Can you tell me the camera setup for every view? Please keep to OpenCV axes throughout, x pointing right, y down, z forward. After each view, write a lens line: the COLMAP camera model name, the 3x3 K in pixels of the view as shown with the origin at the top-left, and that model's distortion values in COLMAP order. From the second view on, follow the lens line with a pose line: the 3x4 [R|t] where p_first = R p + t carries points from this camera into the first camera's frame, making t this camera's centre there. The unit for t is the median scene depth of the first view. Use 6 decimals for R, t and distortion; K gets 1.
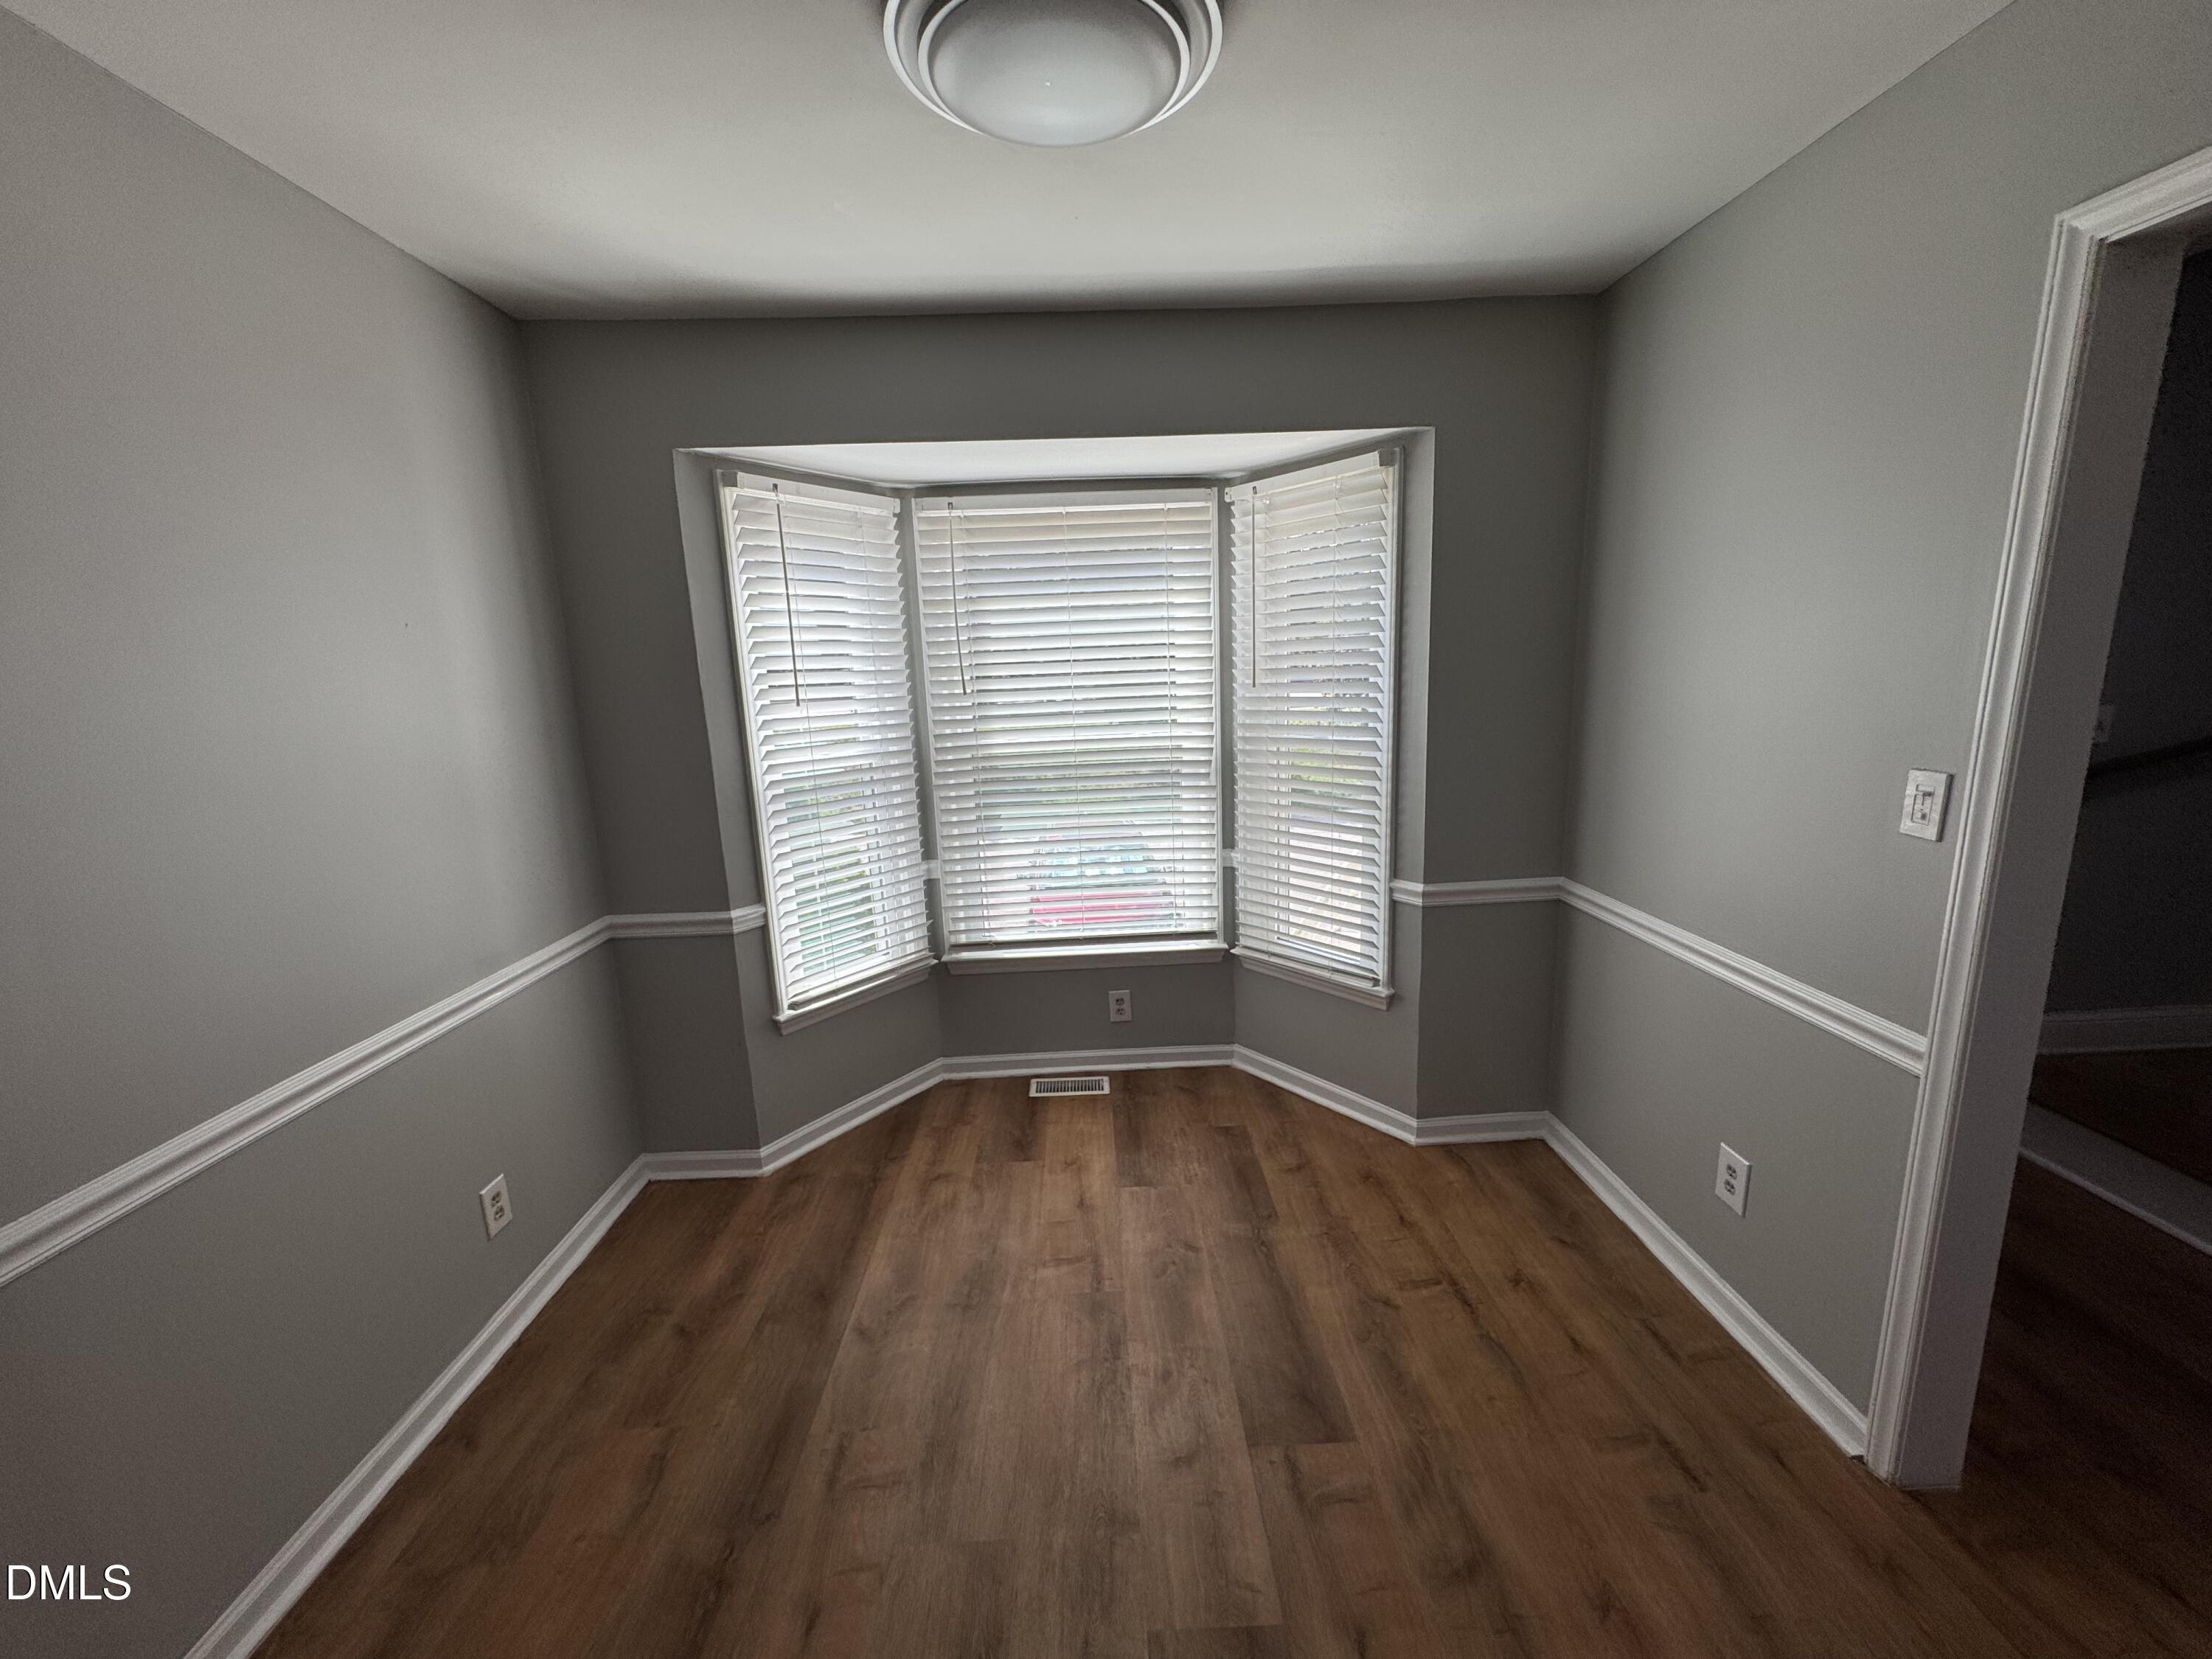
lens RADIAL K [[882.3, 0, 1105.6], [0, 882.3, 831.7], [0, 0, 1]] dist [-0.000704, 0.000091]
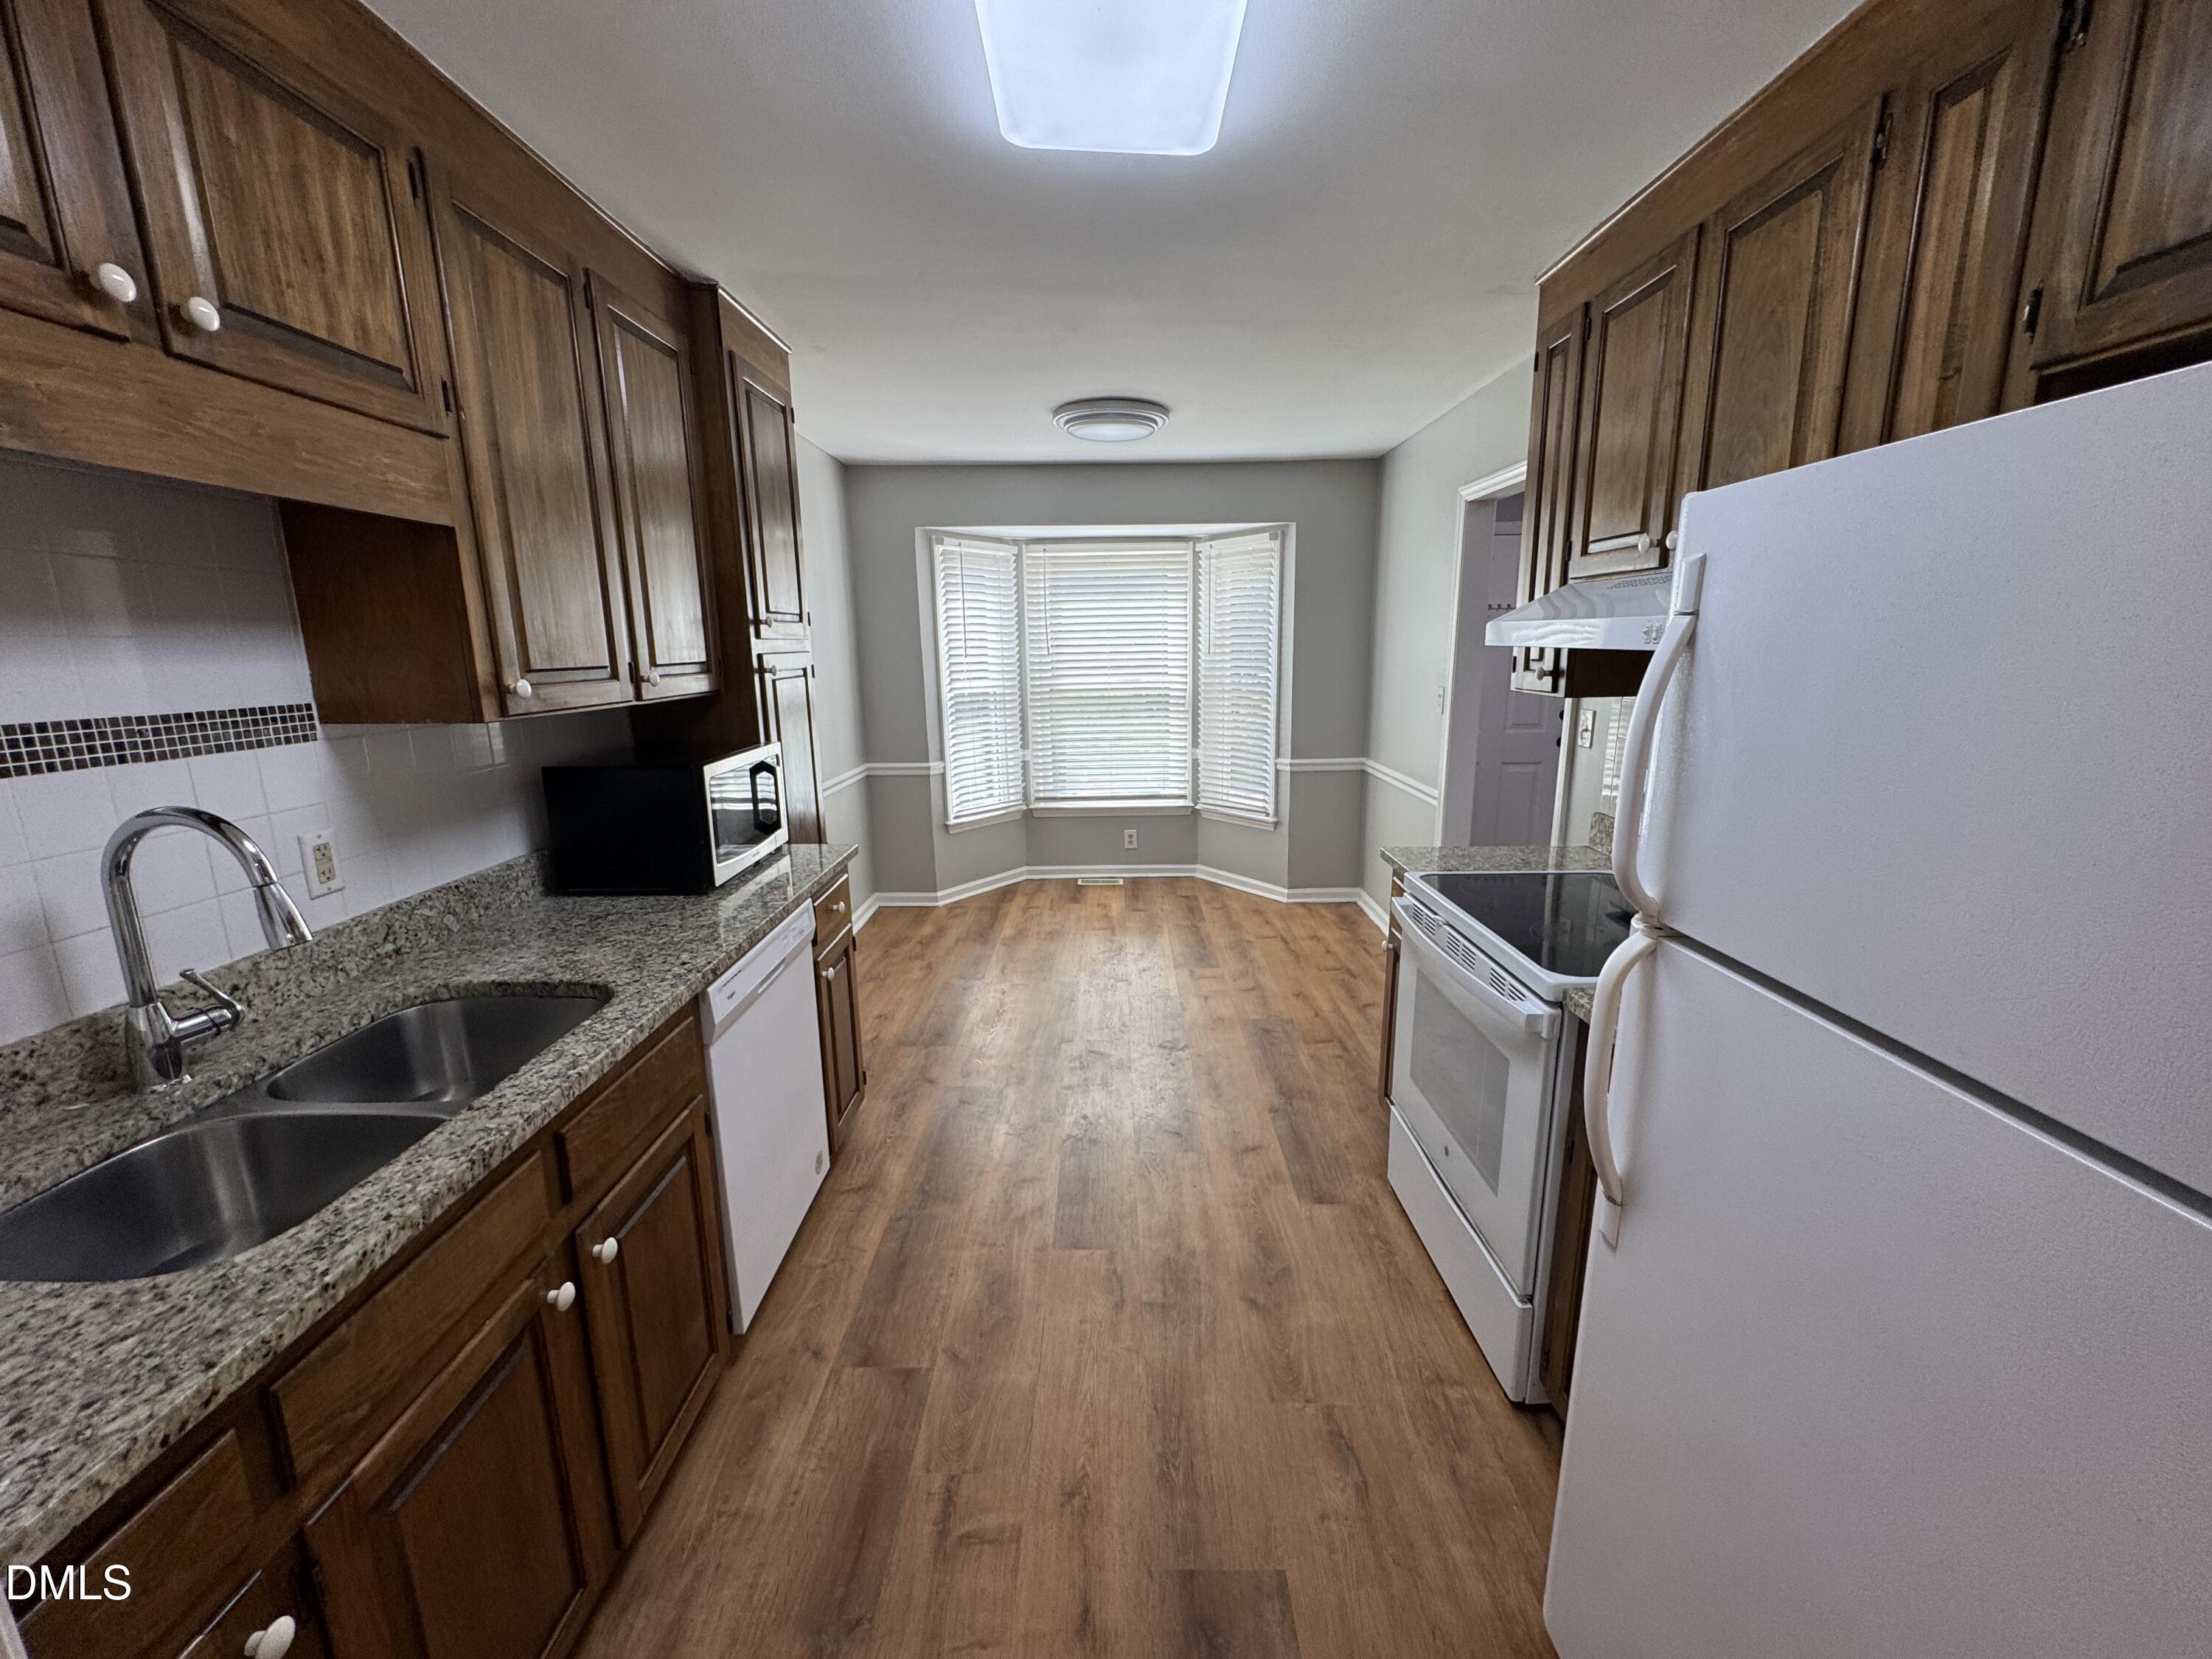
lens RADIAL K [[893.1, 0, 1106.0], [0, 893.1, 829.5], [0, 0, 1]] dist [-0.000316, 0.000175]
pose [[0.999101, 0.030370, -0.029569, 0.022249], [-0.029886, 0.999414, 0.016669, 0.175072], [0.030058, -0.015770, 0.999424, -0.862078]]
